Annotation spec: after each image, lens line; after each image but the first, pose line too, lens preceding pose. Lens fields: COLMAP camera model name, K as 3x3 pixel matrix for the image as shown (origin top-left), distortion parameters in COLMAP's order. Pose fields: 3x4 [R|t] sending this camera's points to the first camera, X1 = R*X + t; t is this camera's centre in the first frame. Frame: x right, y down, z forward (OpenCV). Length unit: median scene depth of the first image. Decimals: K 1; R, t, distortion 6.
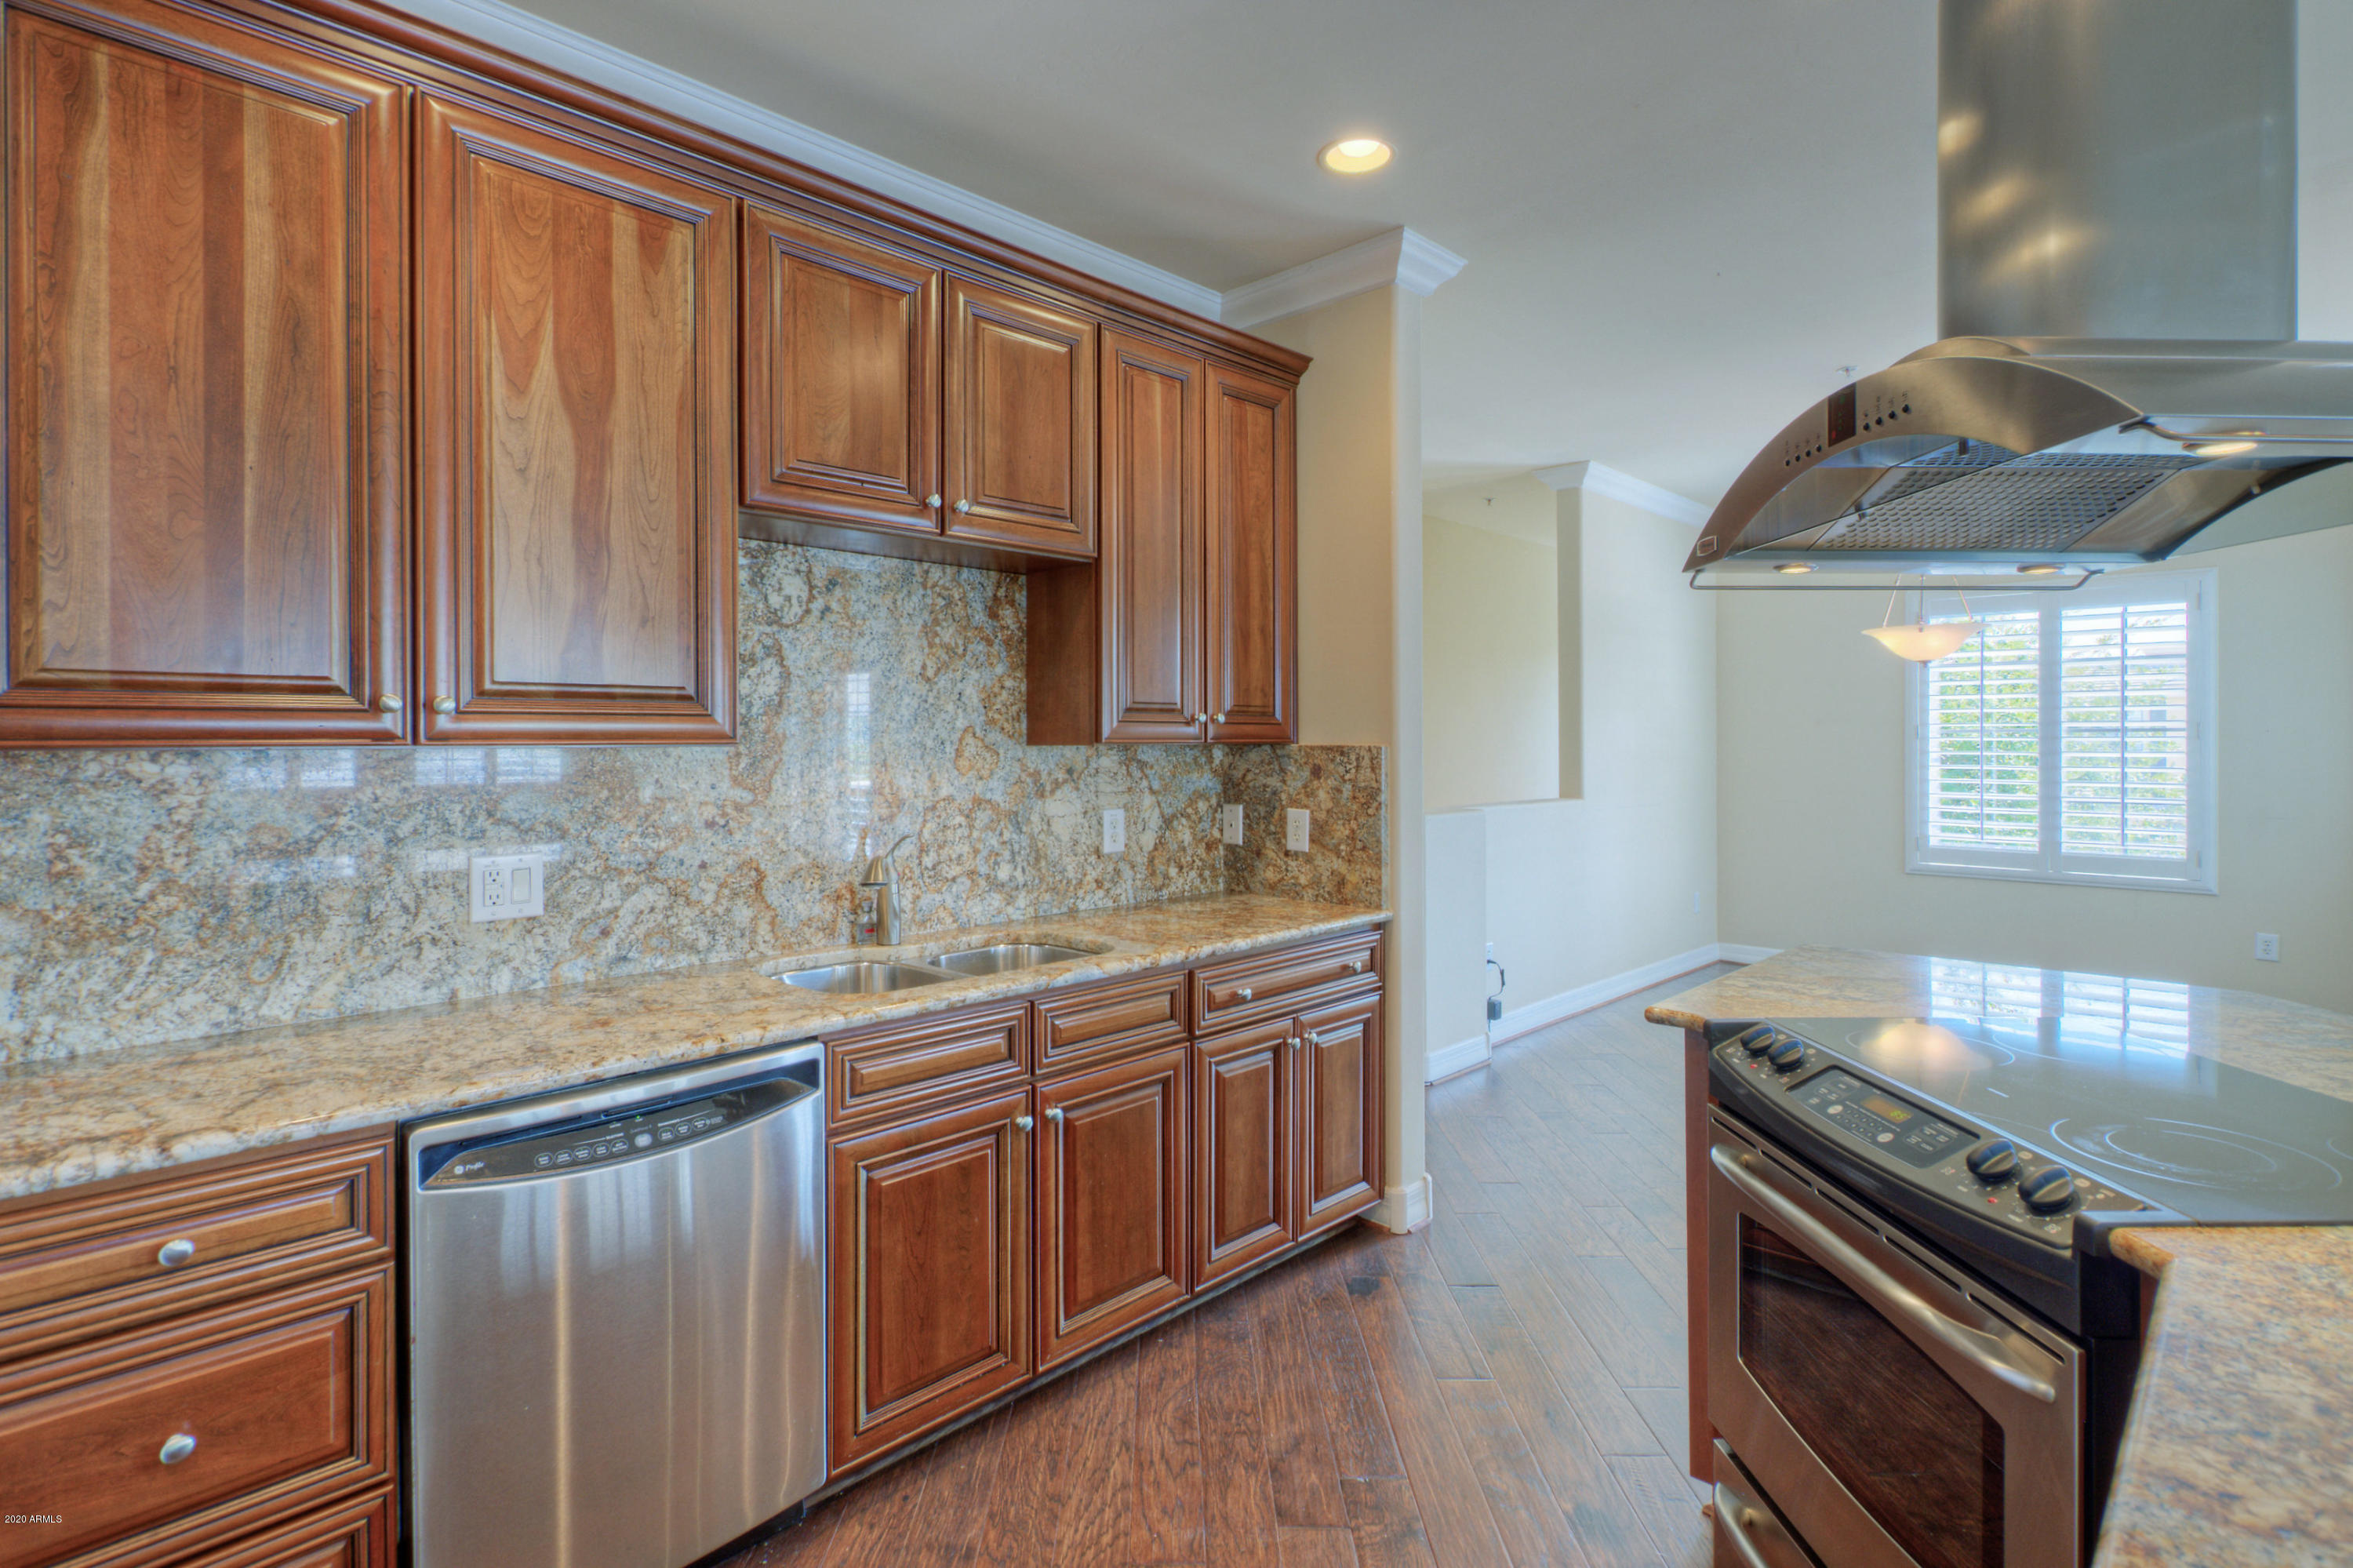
lens RADIAL K [[1153.5, 0, 1177.5], [0, 1153.5, 741.1], [0, 0, 1]] dist [0.011570, -0.007878]
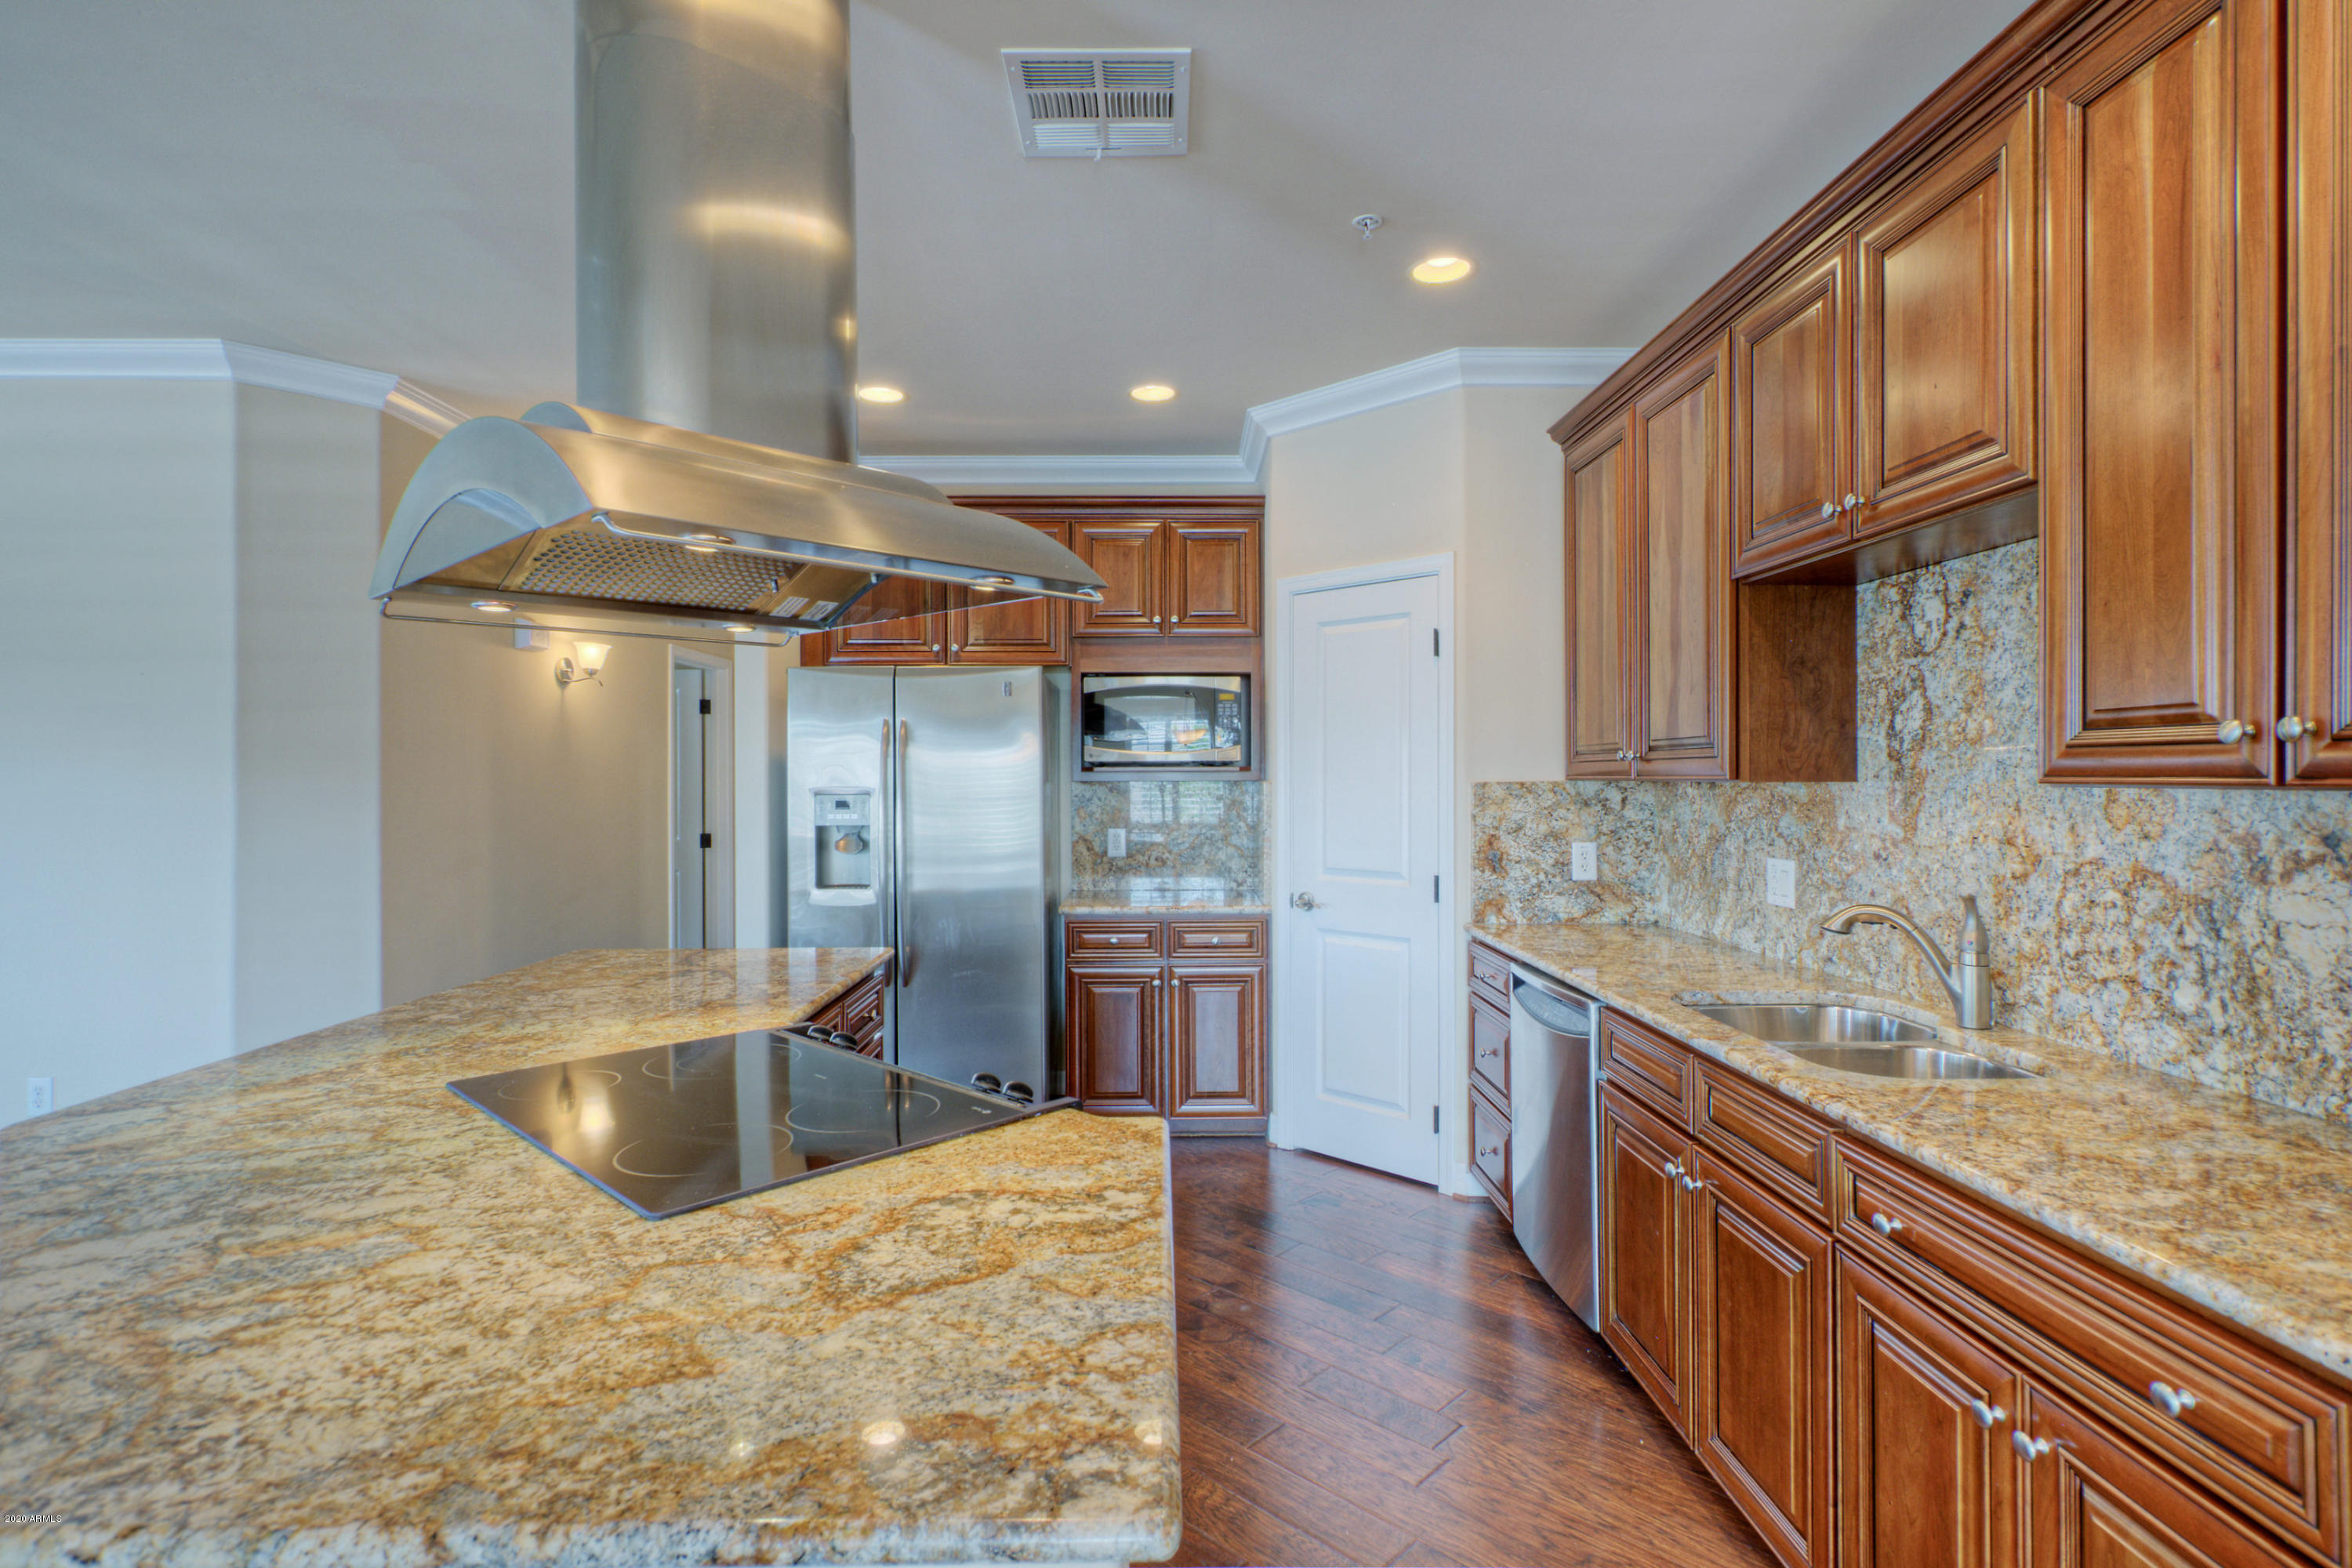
lens RADIAL K [[1155.6, 0, 1176.0], [0, 1155.6, 784.0], [0, 0, 1]] dist [0.014698, -0.010098]
pose [[-0.702741, 0.011333, -0.711355, 0.744263], [0.006085, 0.999932, 0.009919, -0.007502], [0.711420, 0.002642, -0.702763, 1.204976]]
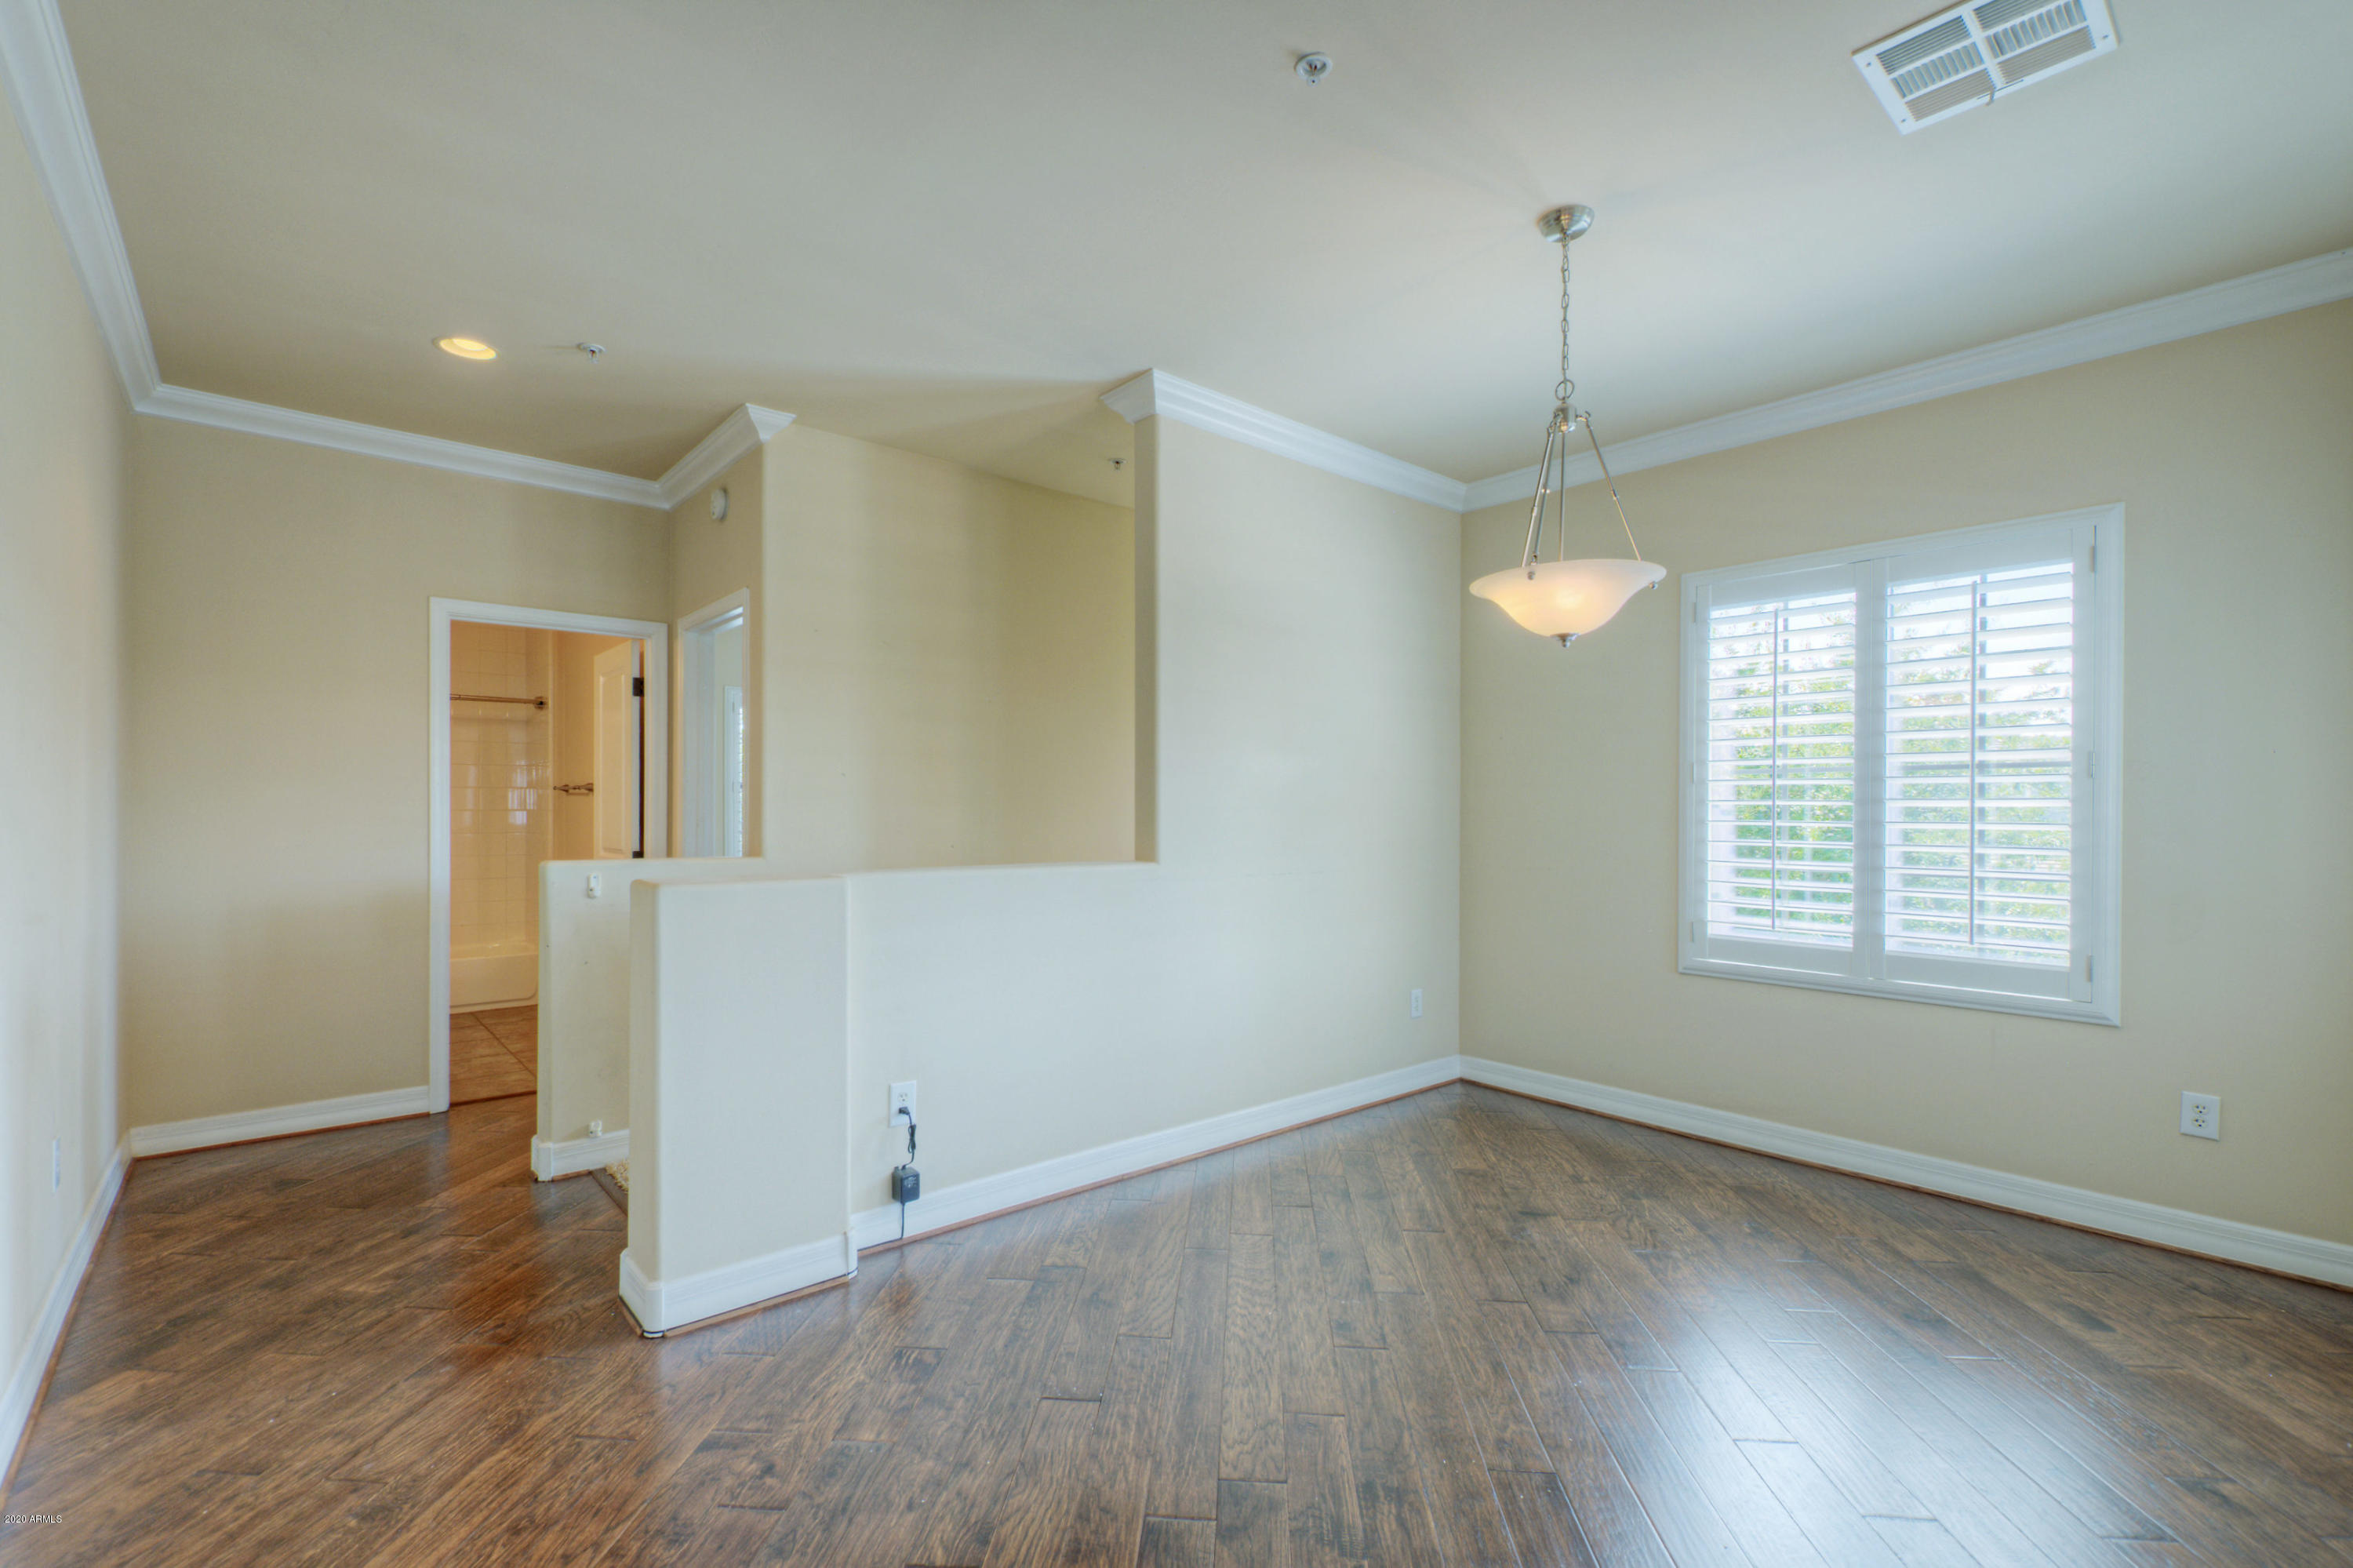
lens RADIAL K [[1036.5, 0, 1172.7], [0, 1036.5, 814.2], [0, 0, 1]] dist [0.001140, -0.000082]
pose [[0.996803, 0.007654, -0.079537, 0.906100], [-0.007155, 0.999953, 0.006564, 0.037475], [0.079584, -0.005974, 0.996810, 0.841171]]
